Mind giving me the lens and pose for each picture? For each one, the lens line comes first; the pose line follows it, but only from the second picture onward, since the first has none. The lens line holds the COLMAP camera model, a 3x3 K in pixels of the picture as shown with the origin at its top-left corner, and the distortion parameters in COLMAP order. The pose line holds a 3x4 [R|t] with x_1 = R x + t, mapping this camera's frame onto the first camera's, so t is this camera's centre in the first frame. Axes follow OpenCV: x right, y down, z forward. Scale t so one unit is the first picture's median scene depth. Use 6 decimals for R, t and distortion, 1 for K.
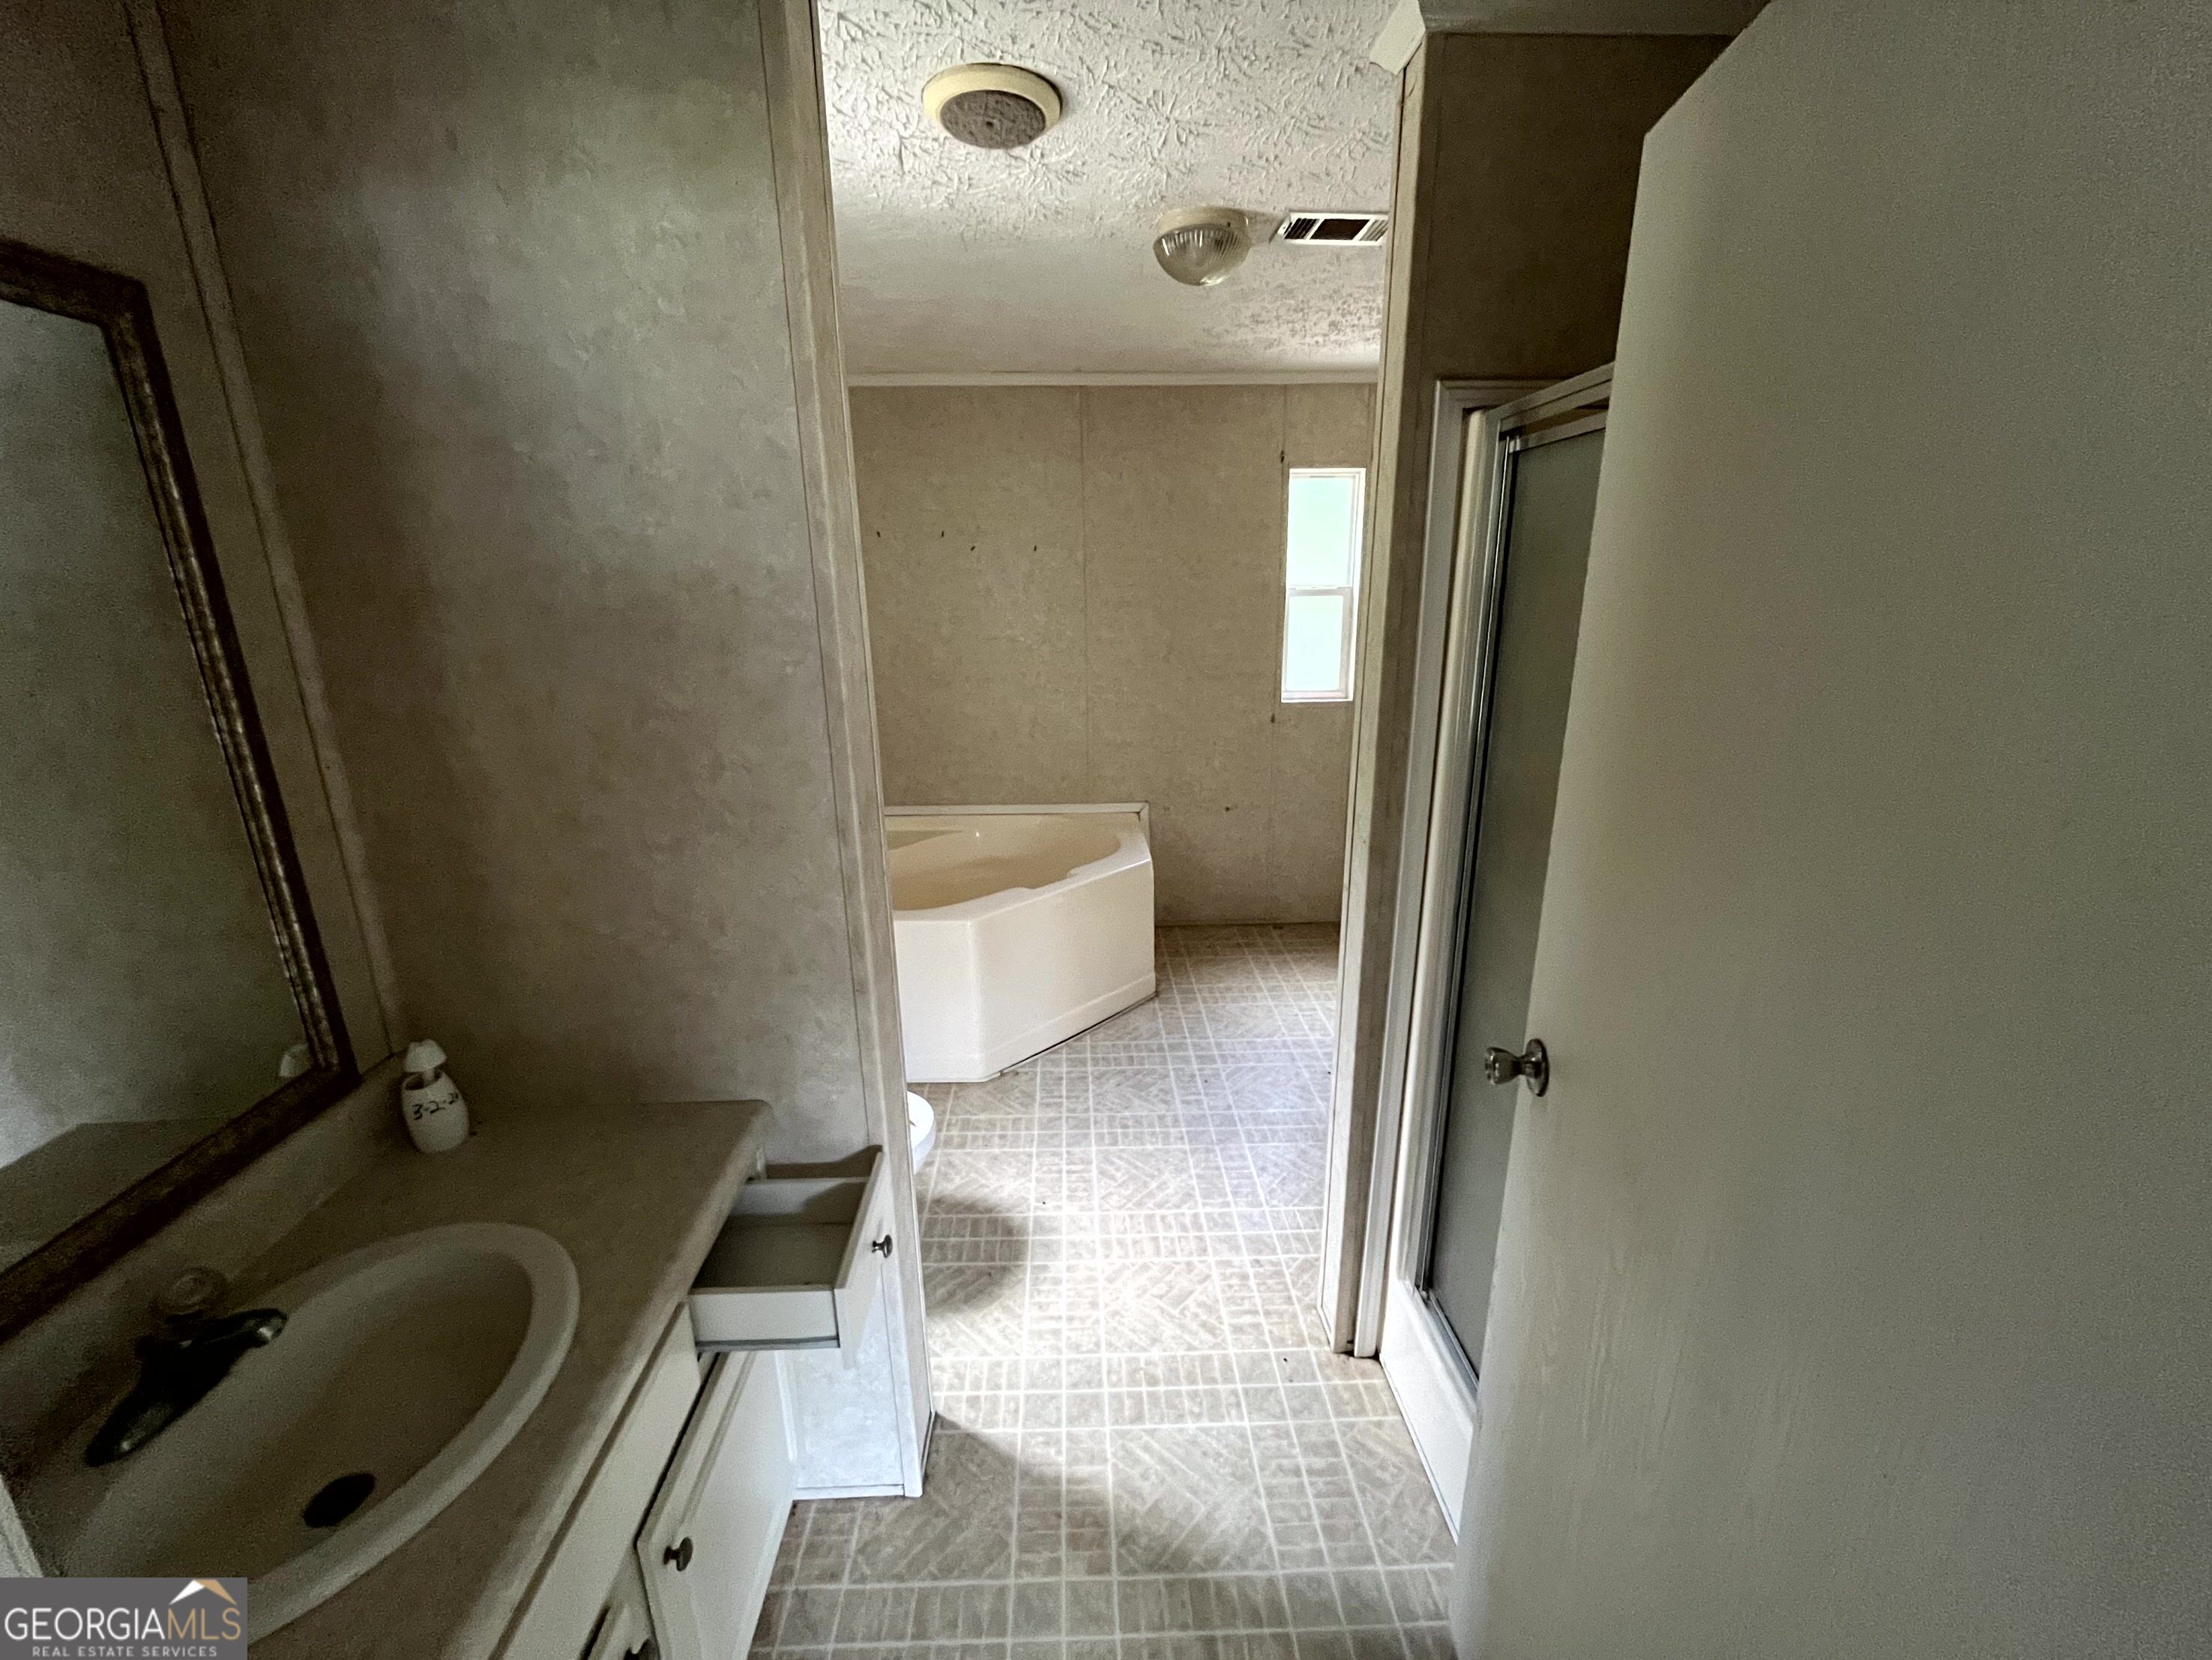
lens RADIAL K [[896.3, 0, 1098.3], [0, 896.3, 826.1], [0, 0, 1]] dist [-0.001614, -0.000477]
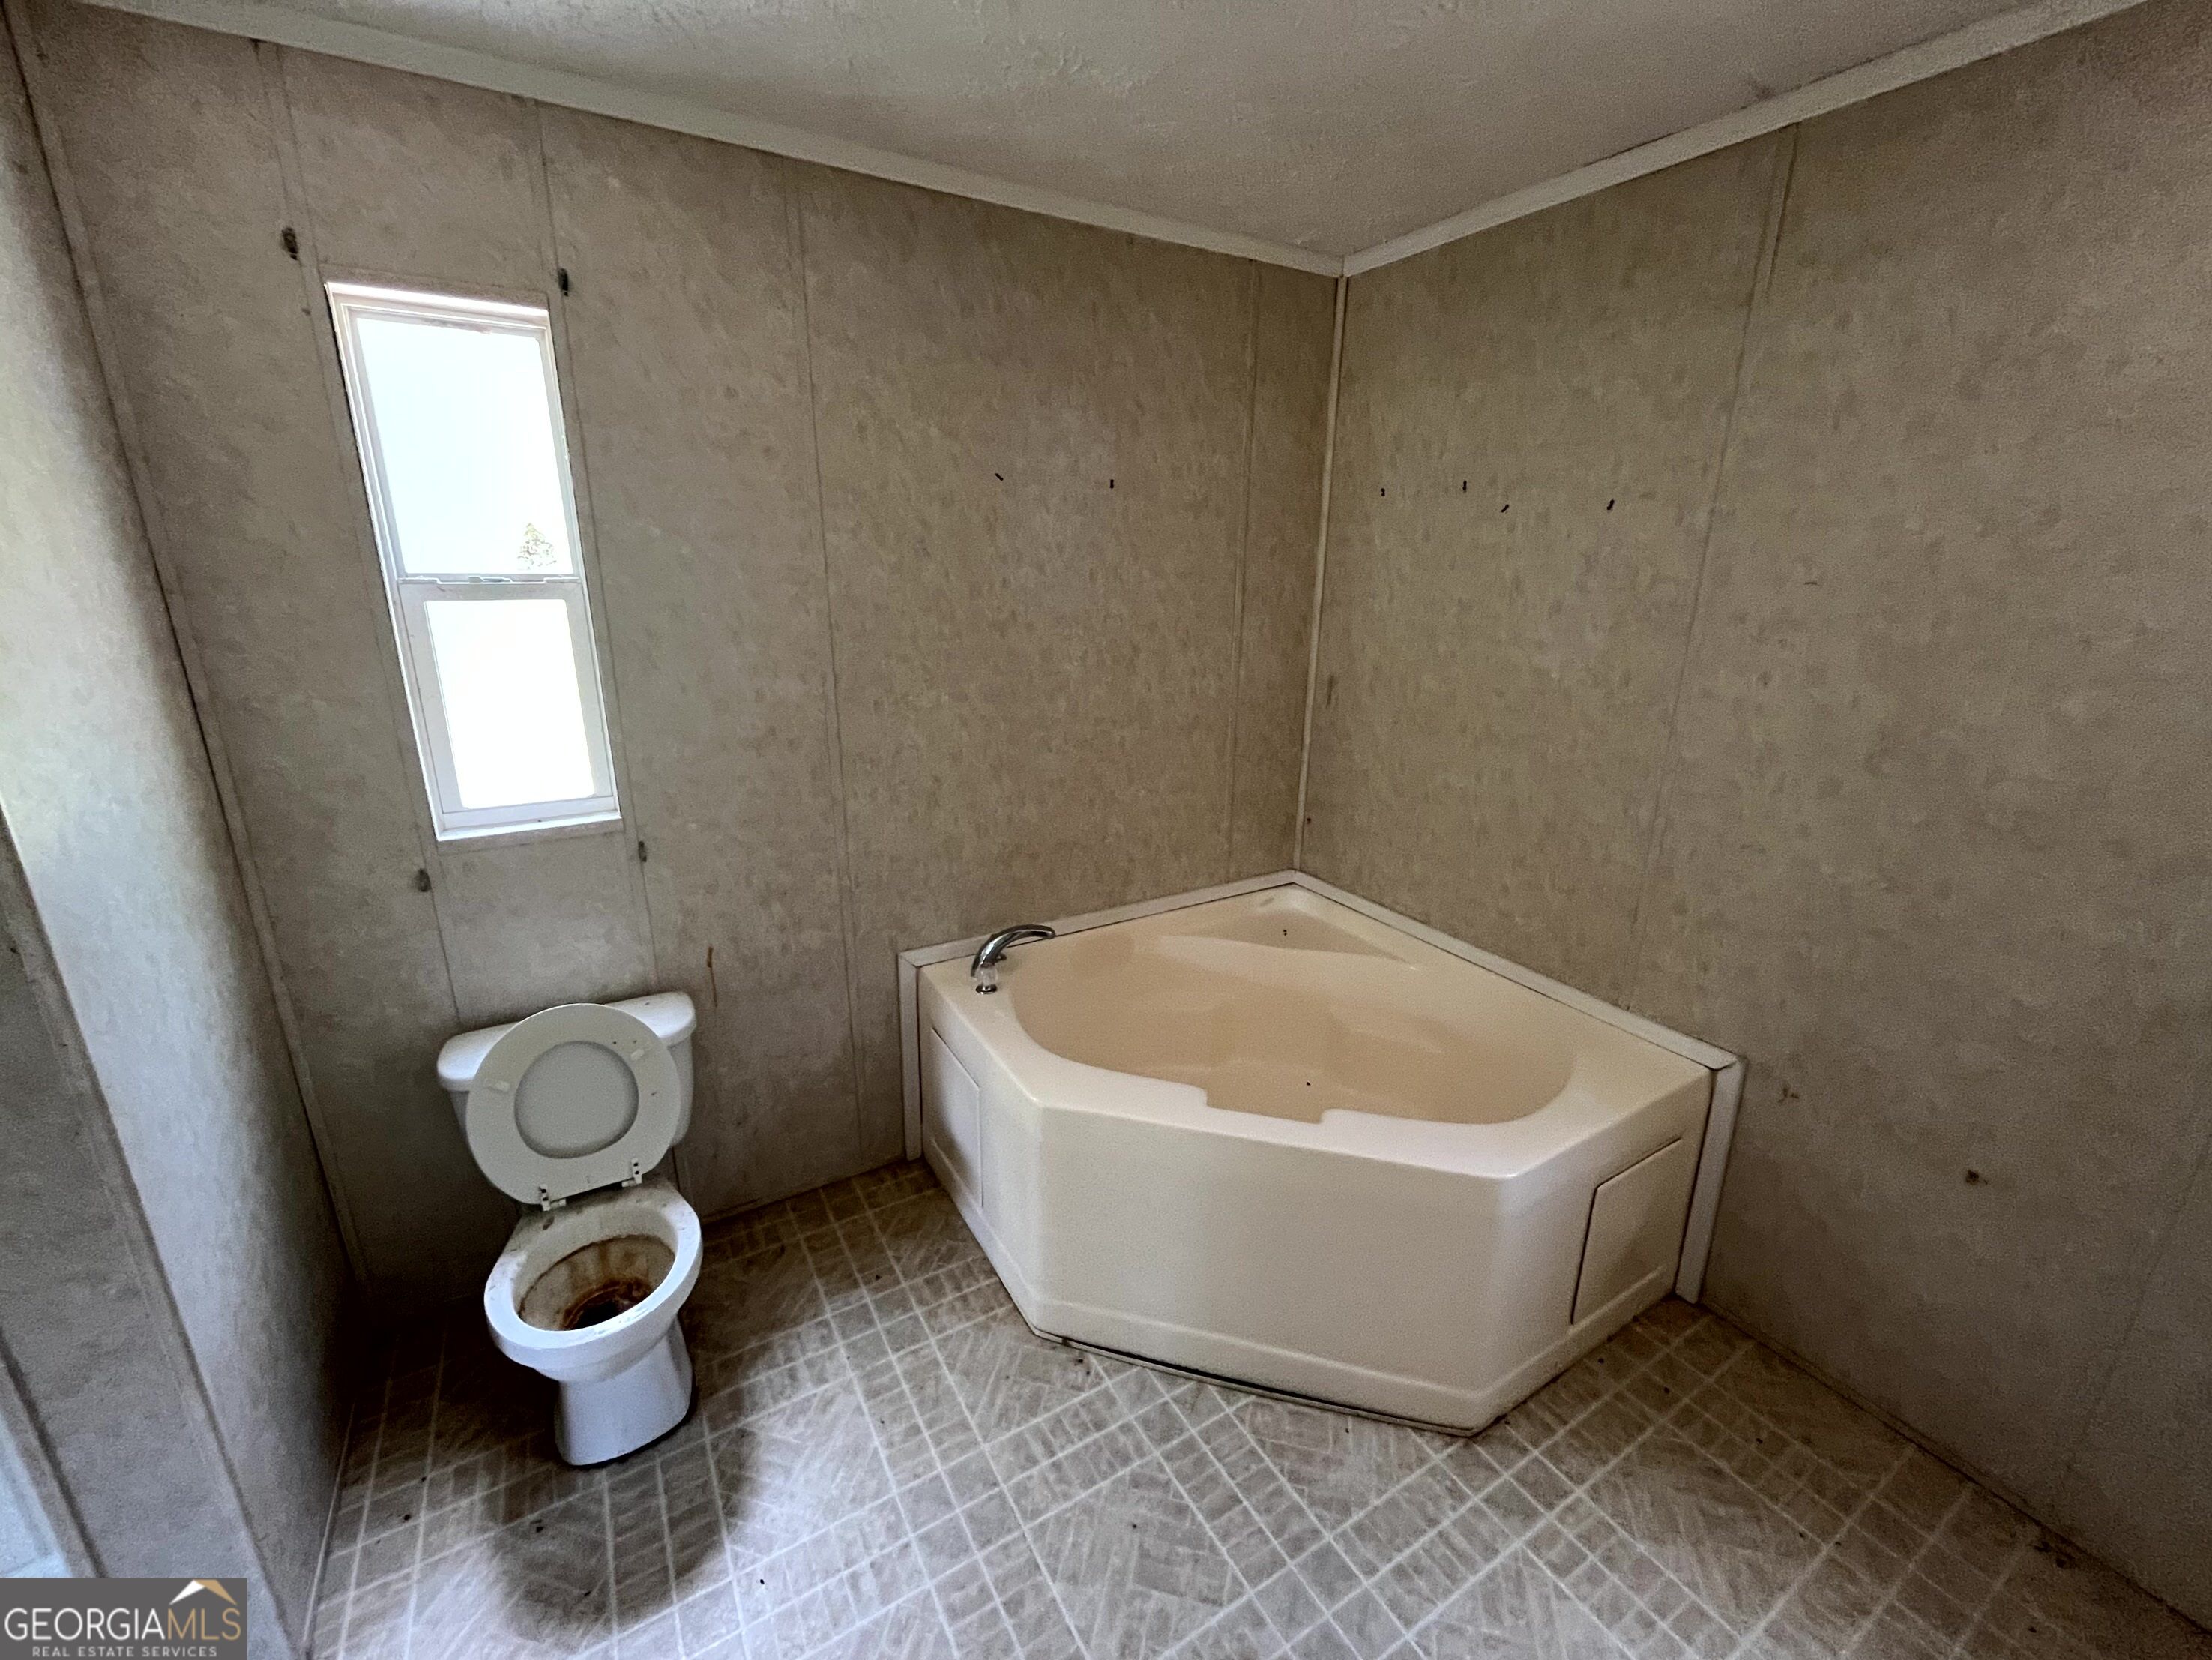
lens RADIAL K [[896.3, 0, 1098.3], [0, 896.3, 826.1], [0, 0, 1]] dist [-0.001614, -0.000477]
pose [[0.477943, 0.260030, -0.839020, 0.268144], [-0.243145, 0.957020, 0.158095, -0.142273], [0.844068, 0.128443, 0.520626, 0.504927]]
